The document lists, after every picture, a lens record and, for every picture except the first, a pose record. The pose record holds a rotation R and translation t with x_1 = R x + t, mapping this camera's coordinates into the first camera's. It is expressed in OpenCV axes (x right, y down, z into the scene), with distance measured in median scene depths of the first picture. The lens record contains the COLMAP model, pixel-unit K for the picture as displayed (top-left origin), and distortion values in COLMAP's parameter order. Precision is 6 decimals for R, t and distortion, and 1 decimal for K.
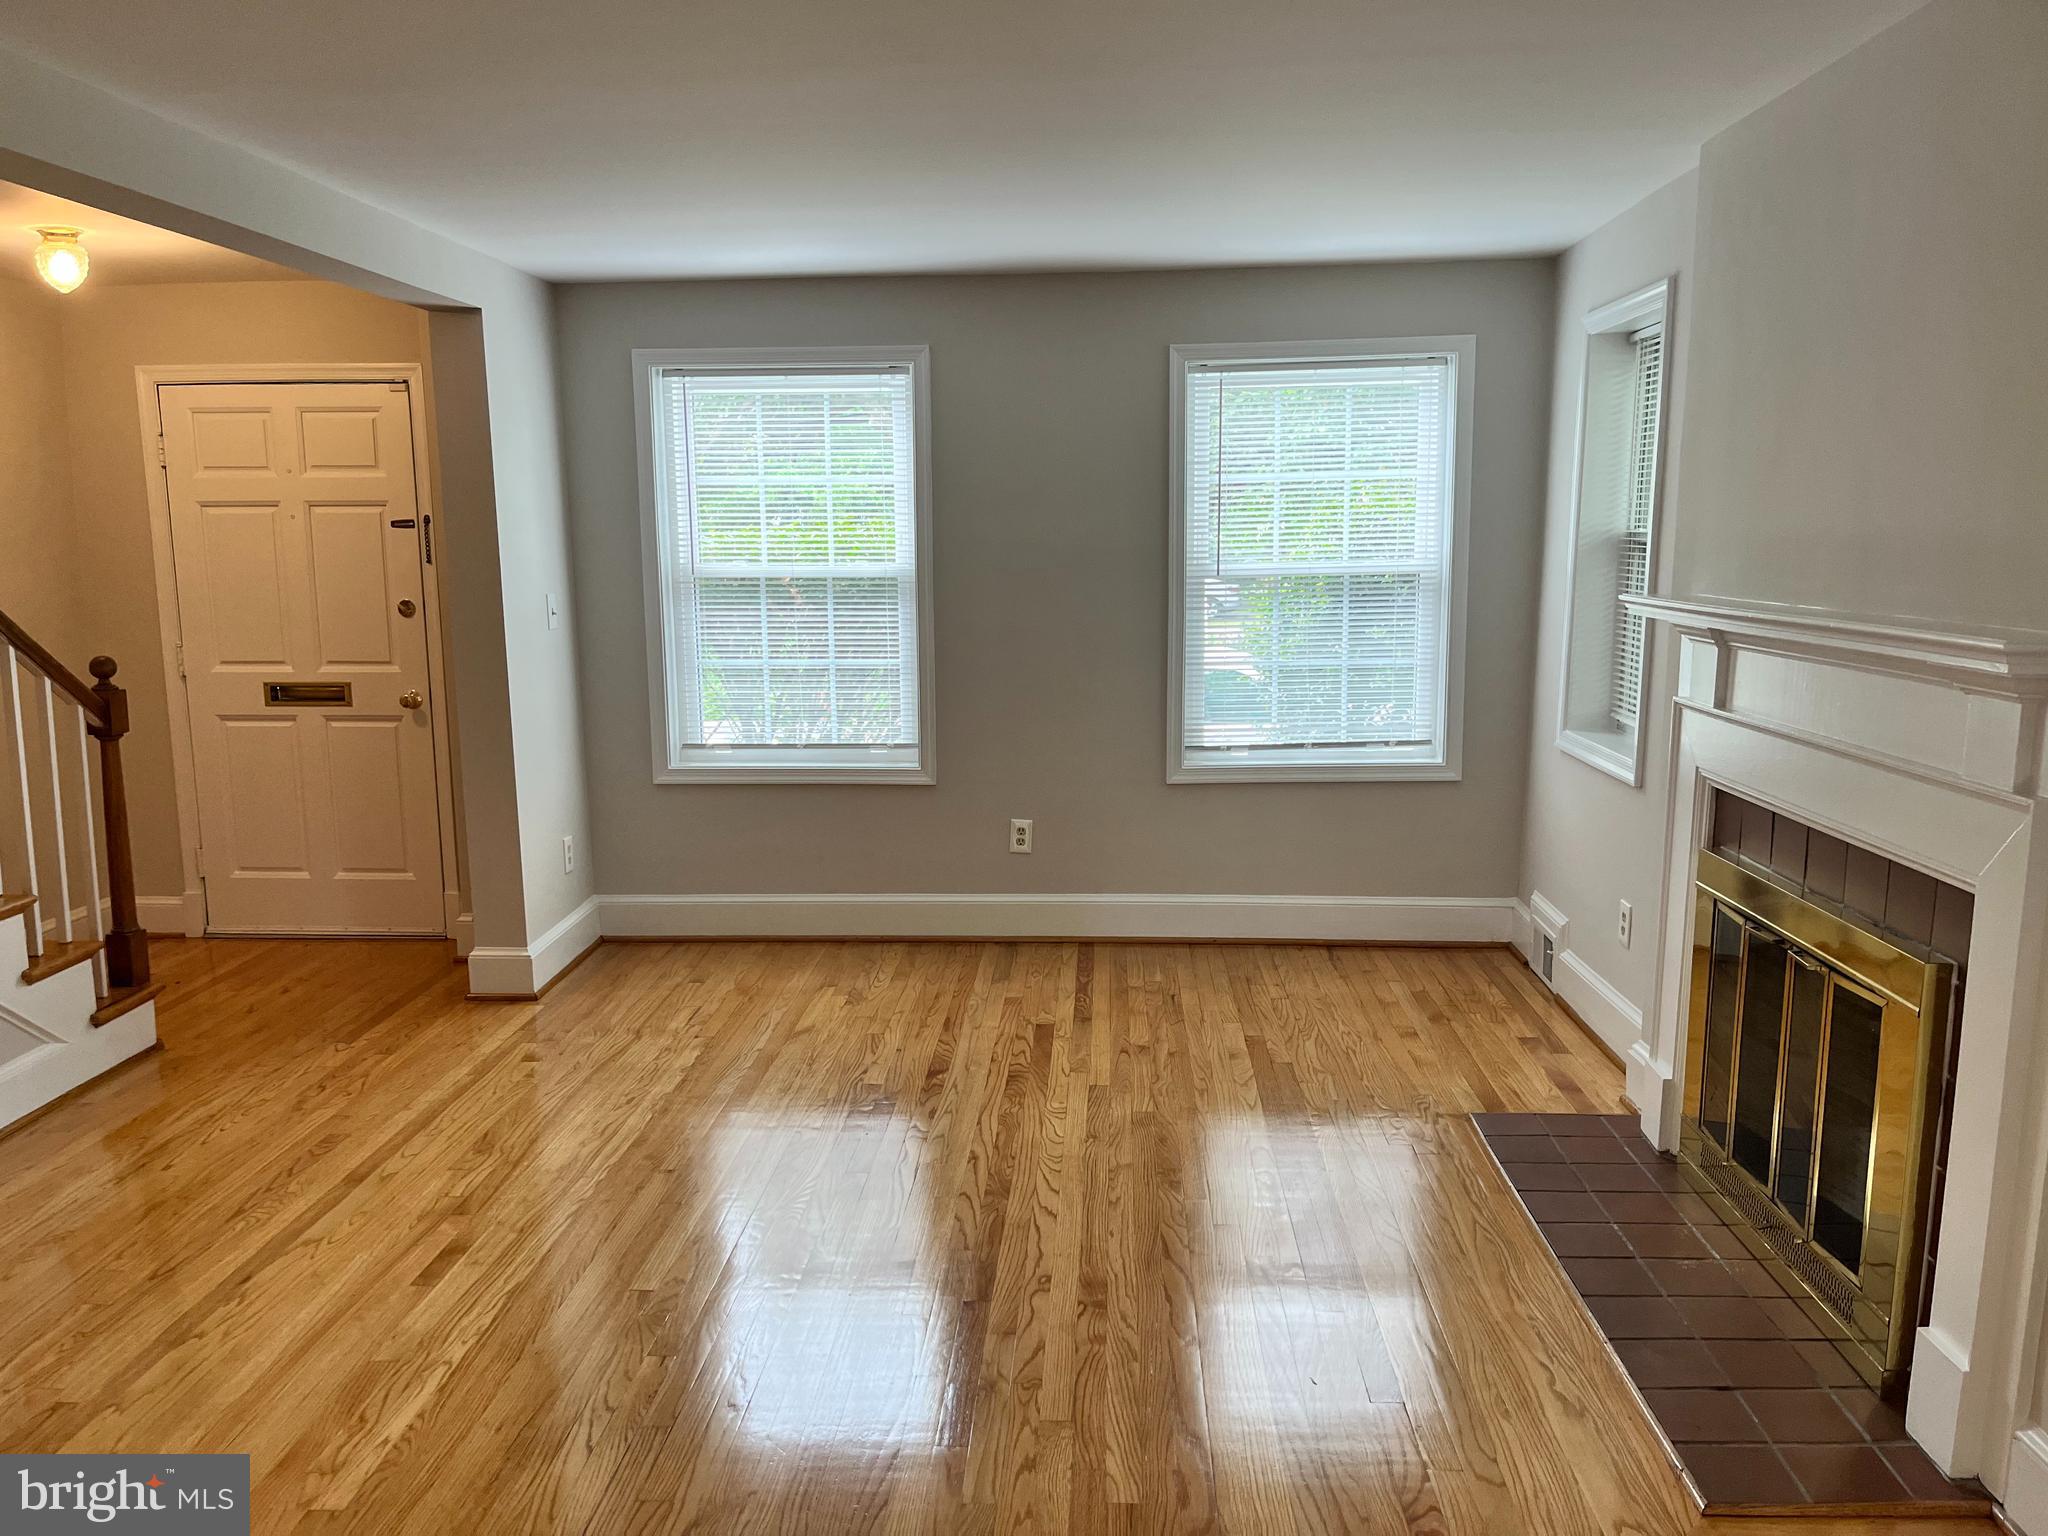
lens RADIAL K [[1555.2, 0, 1029.5], [0, 1555.2, 776.4], [0, 0, 1]] dist [0.056102, -0.077921]
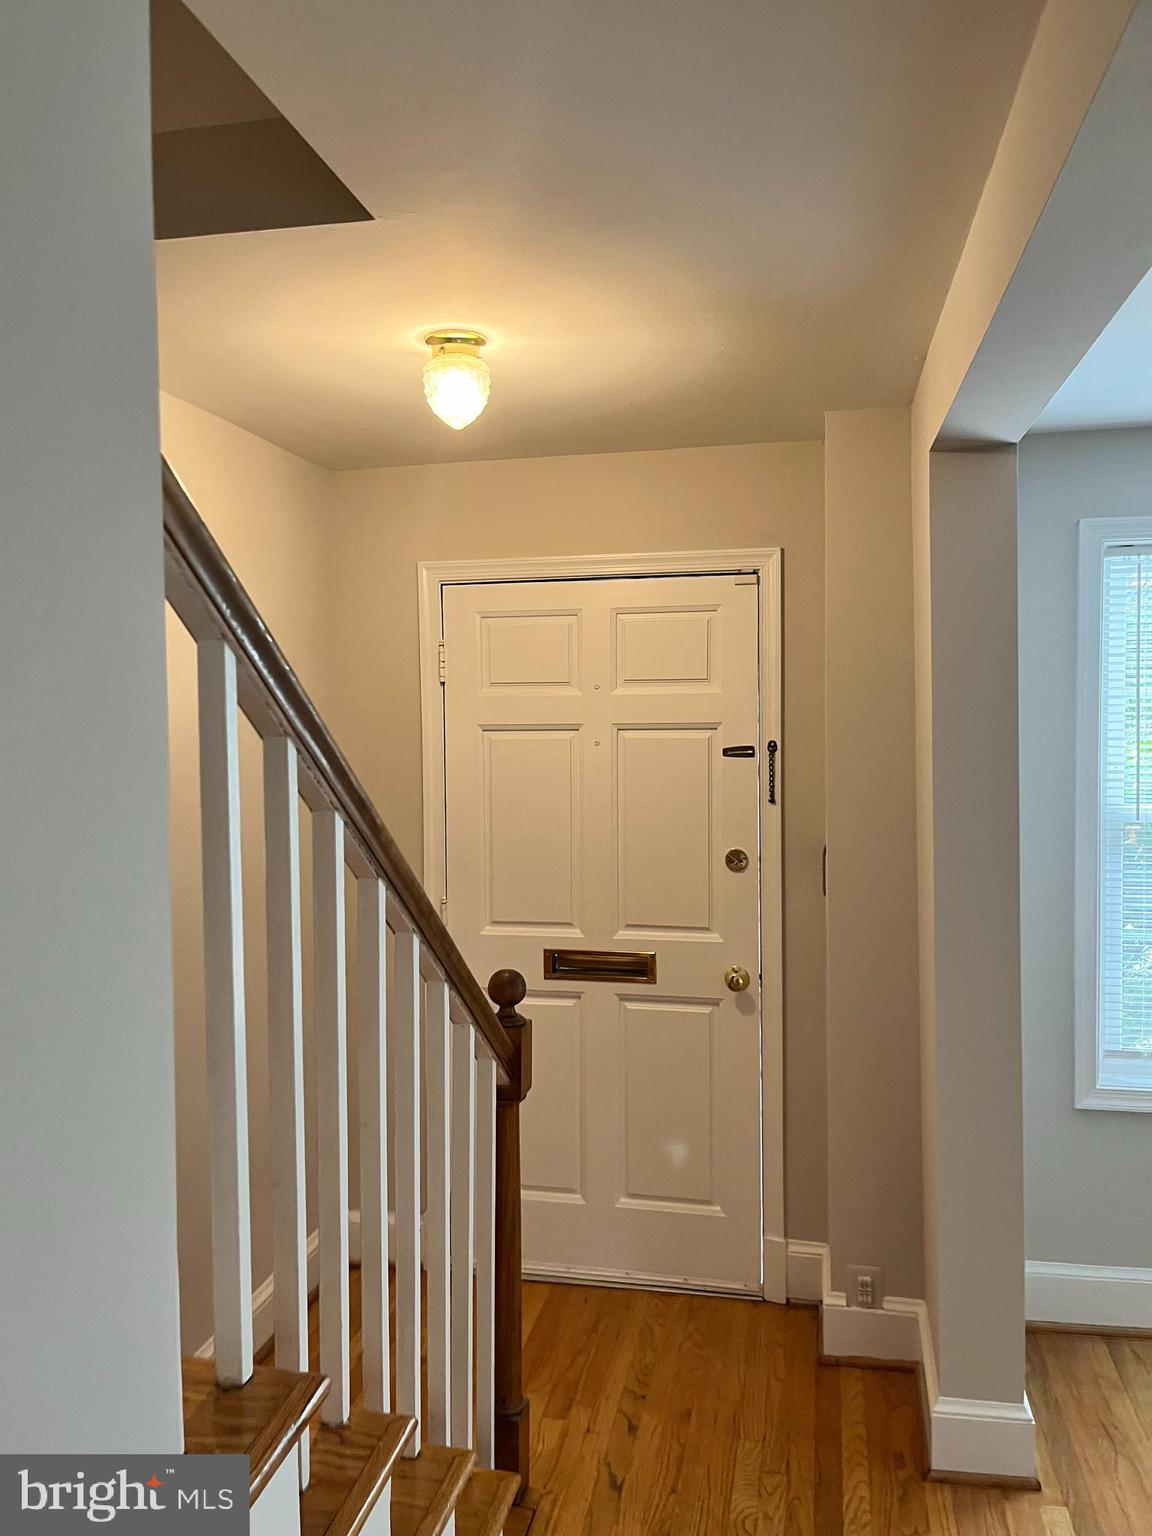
lens RADIAL K [[1166.4, 0, 574.0], [0, 1166.4, 761.9], [0, 0, 1]] dist [0.056102, -0.077921]
pose [[0.990196, 0.002055, -0.139668, -0.398845], [-0.019809, 0.991852, -0.125844, -0.081570], [0.138272, 0.127377, 0.982169, 0.419889]]
